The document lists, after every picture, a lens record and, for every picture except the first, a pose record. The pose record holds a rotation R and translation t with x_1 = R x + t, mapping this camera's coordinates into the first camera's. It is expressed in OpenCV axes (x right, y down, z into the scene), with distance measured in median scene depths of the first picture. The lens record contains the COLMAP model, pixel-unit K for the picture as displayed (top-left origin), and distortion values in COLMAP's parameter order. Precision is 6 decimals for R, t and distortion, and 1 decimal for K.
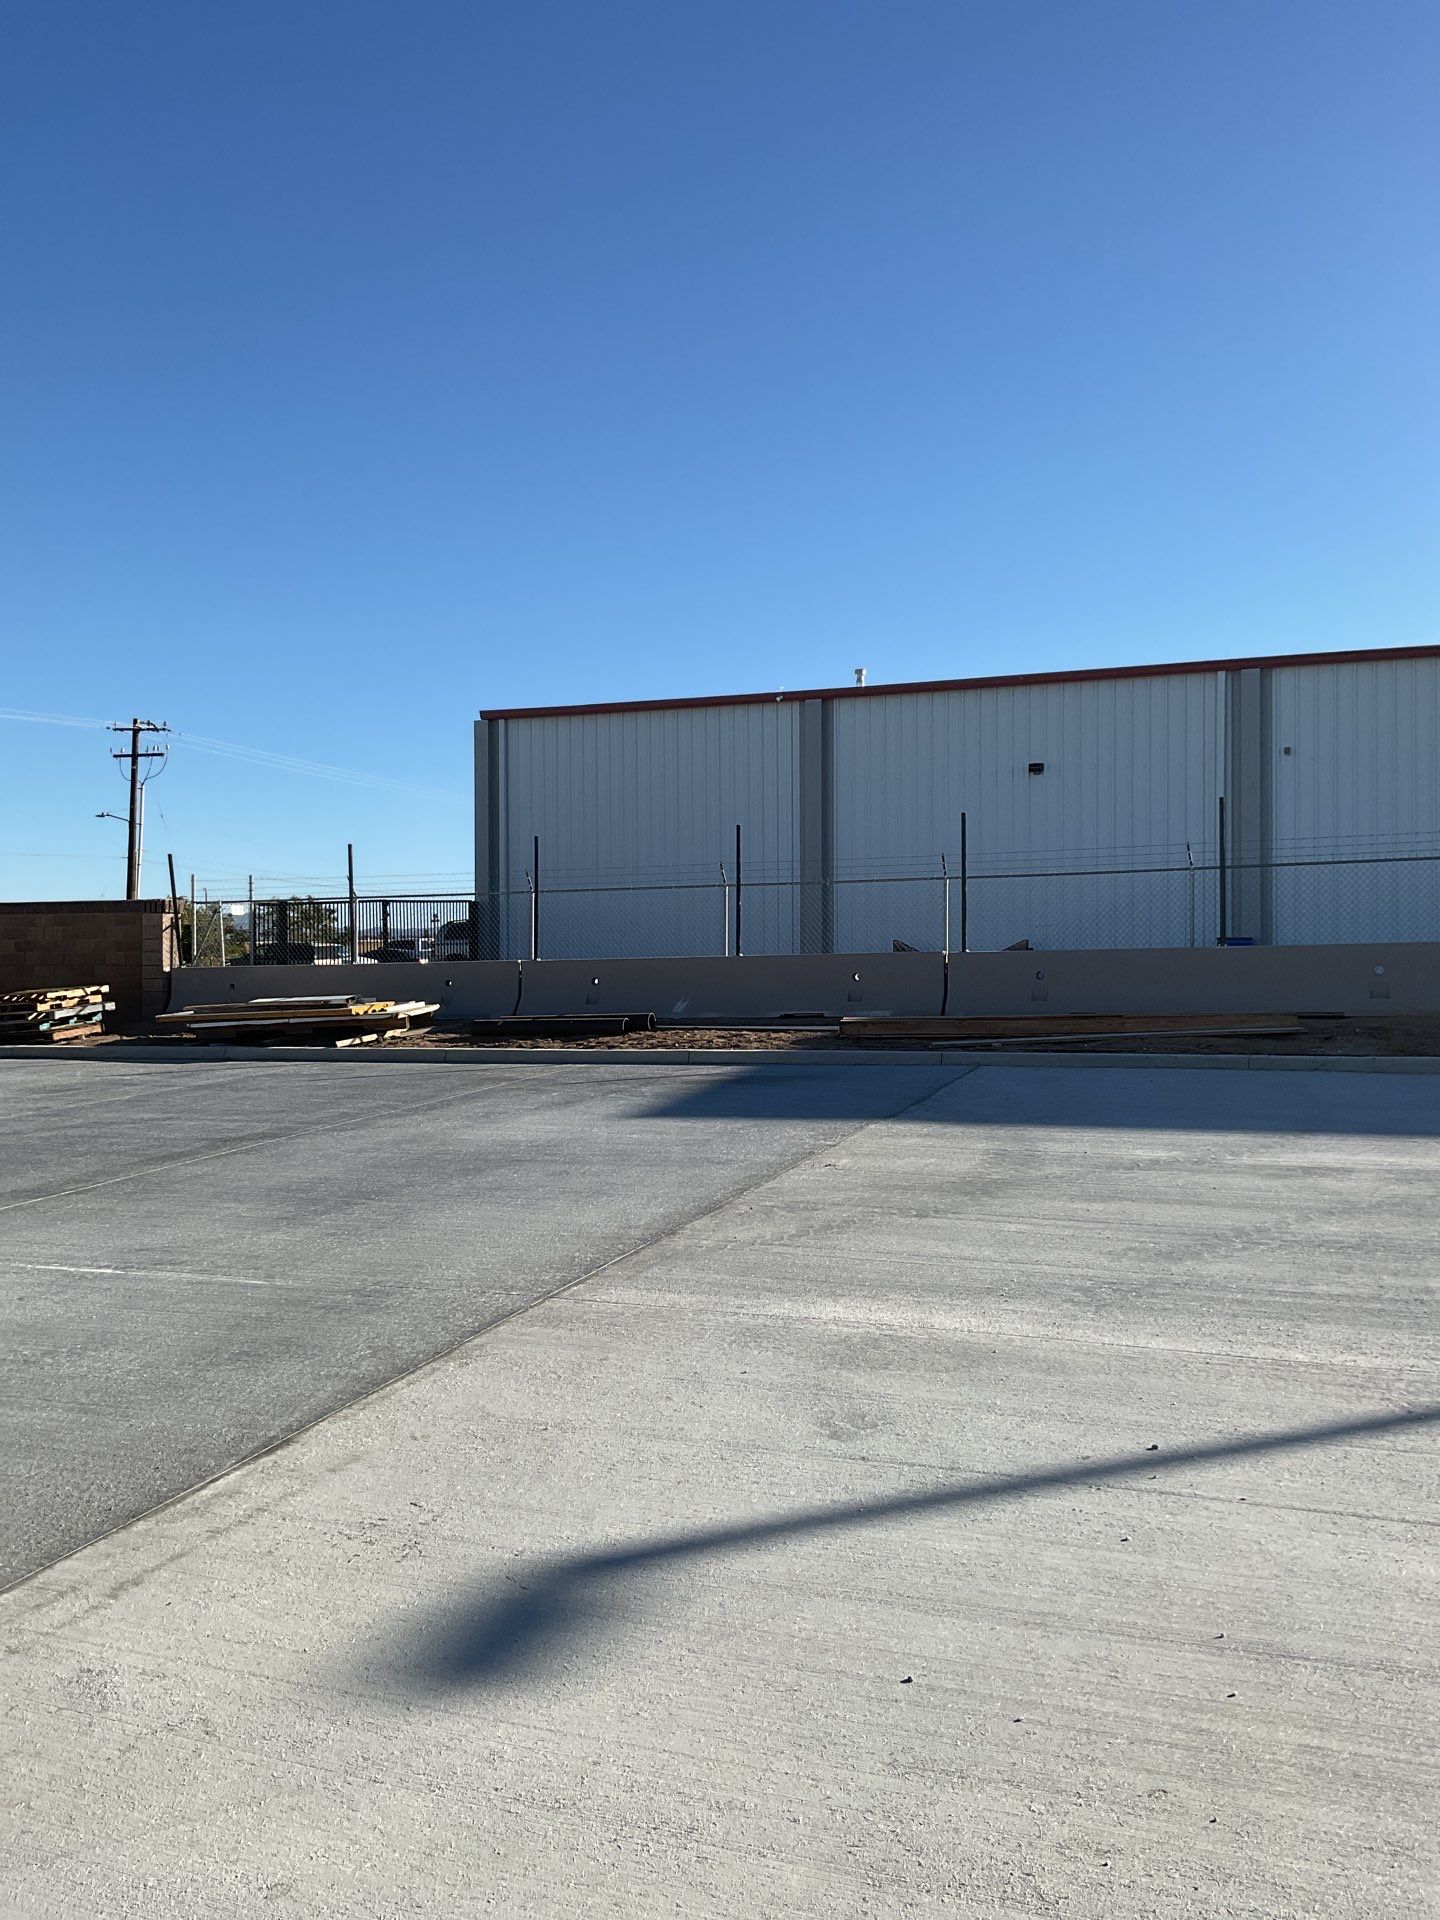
lens RADIAL K [[1632.2, 0, 742.3], [0, 1632.2, 953.9], [0, 0, 1]] dist [0.099918, -0.105378]
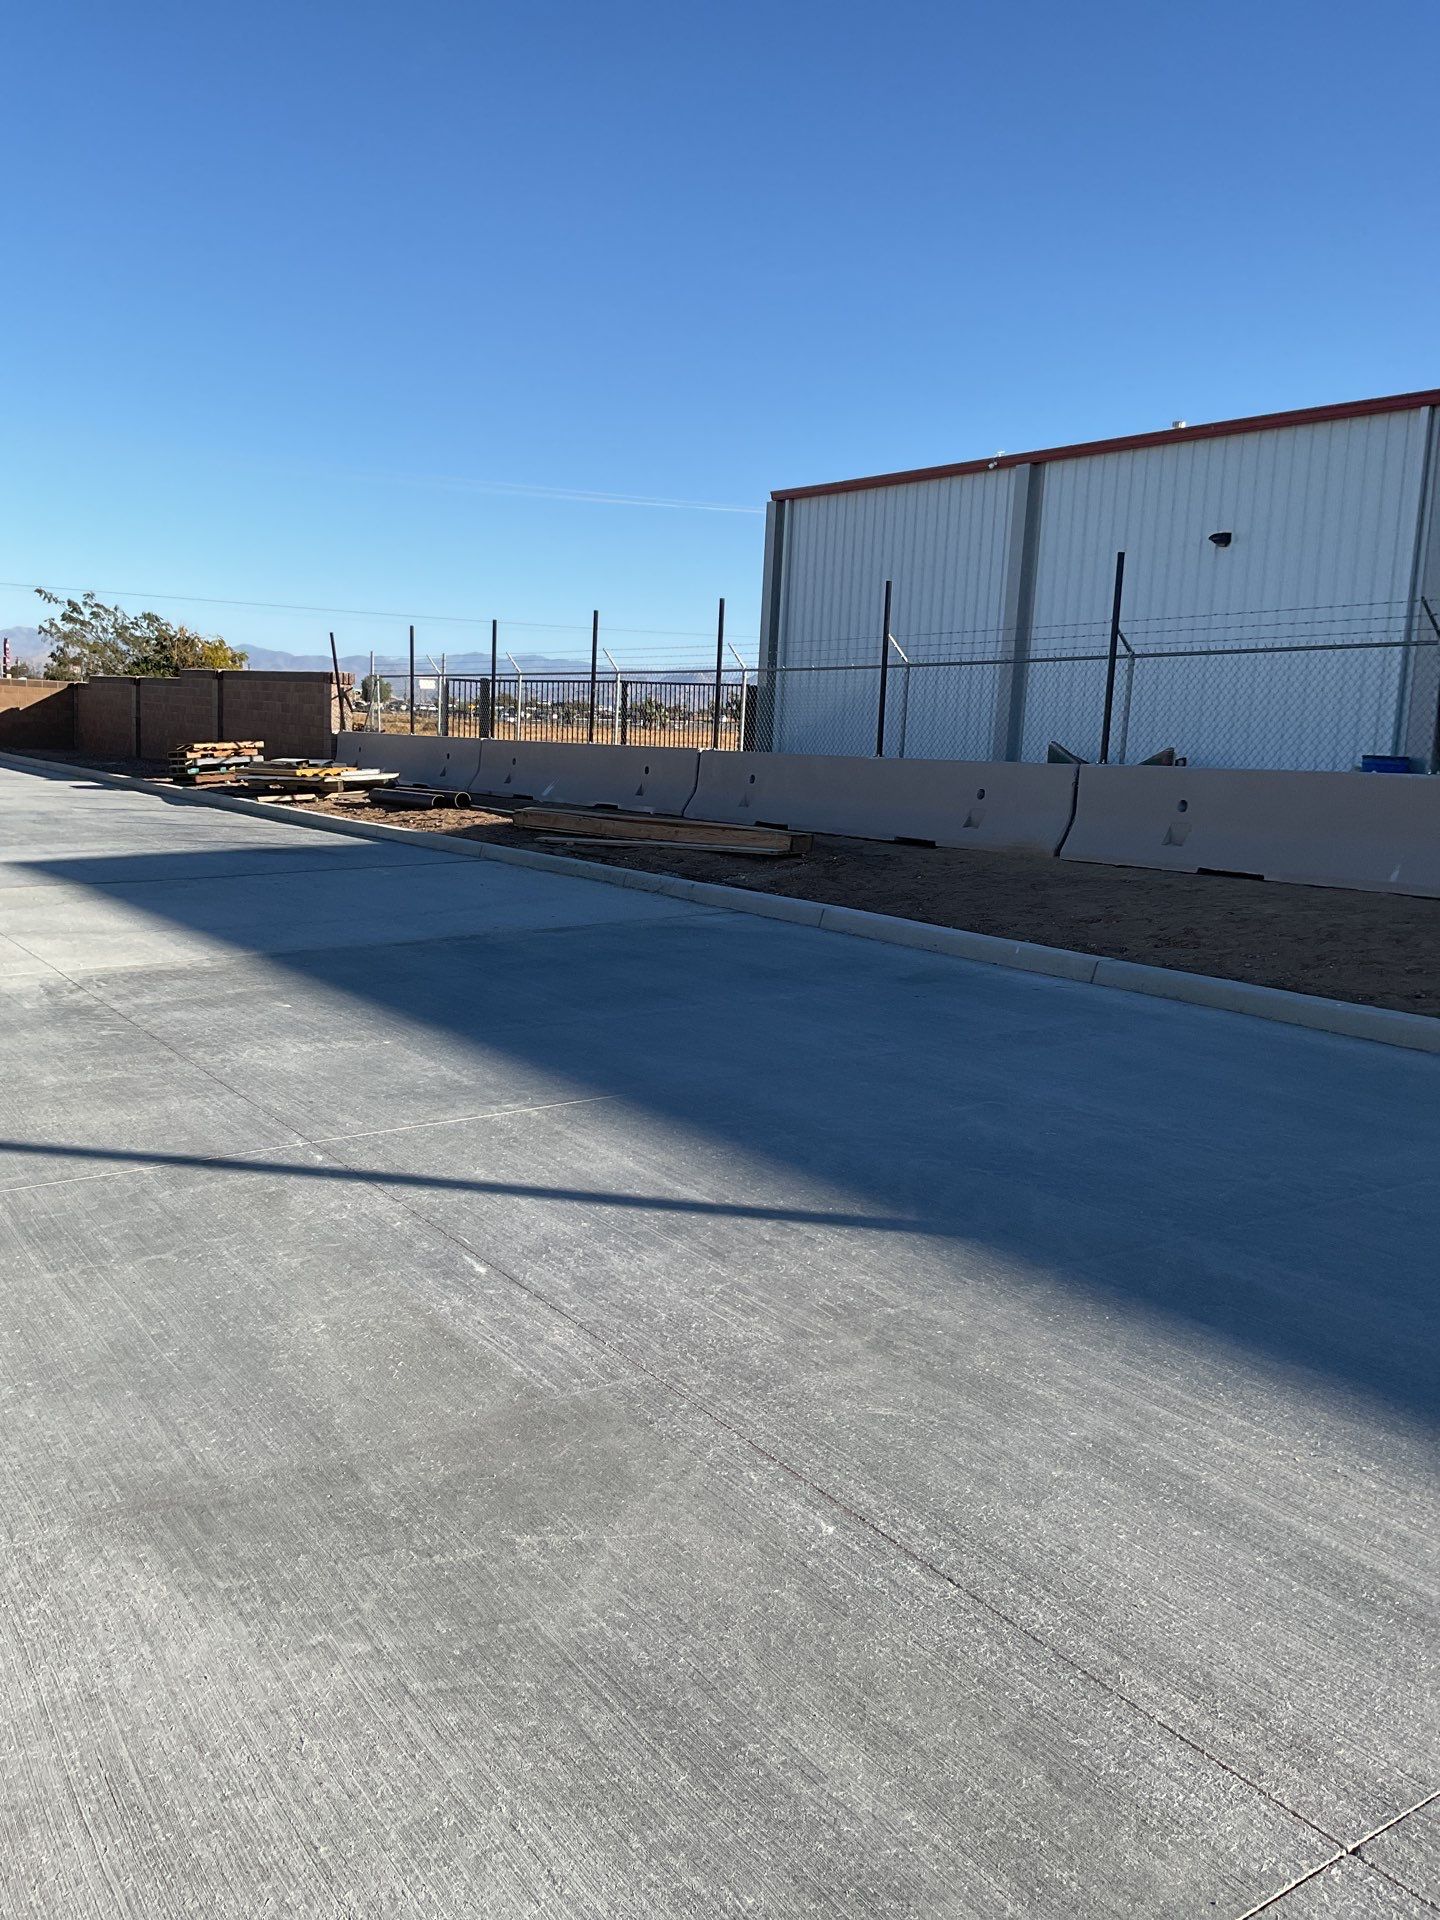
lens RADIAL K [[1632.2, 0, 742.3], [0, 1632.2, 953.9], [0, 0, 1]] dist [0.099918, -0.105378]
pose [[0.812253, 0.124802, -0.569799, 0.568806], [-0.052727, 0.988553, 0.141358, -0.015198], [0.580918, -0.084775, 0.809535, 0.211769]]
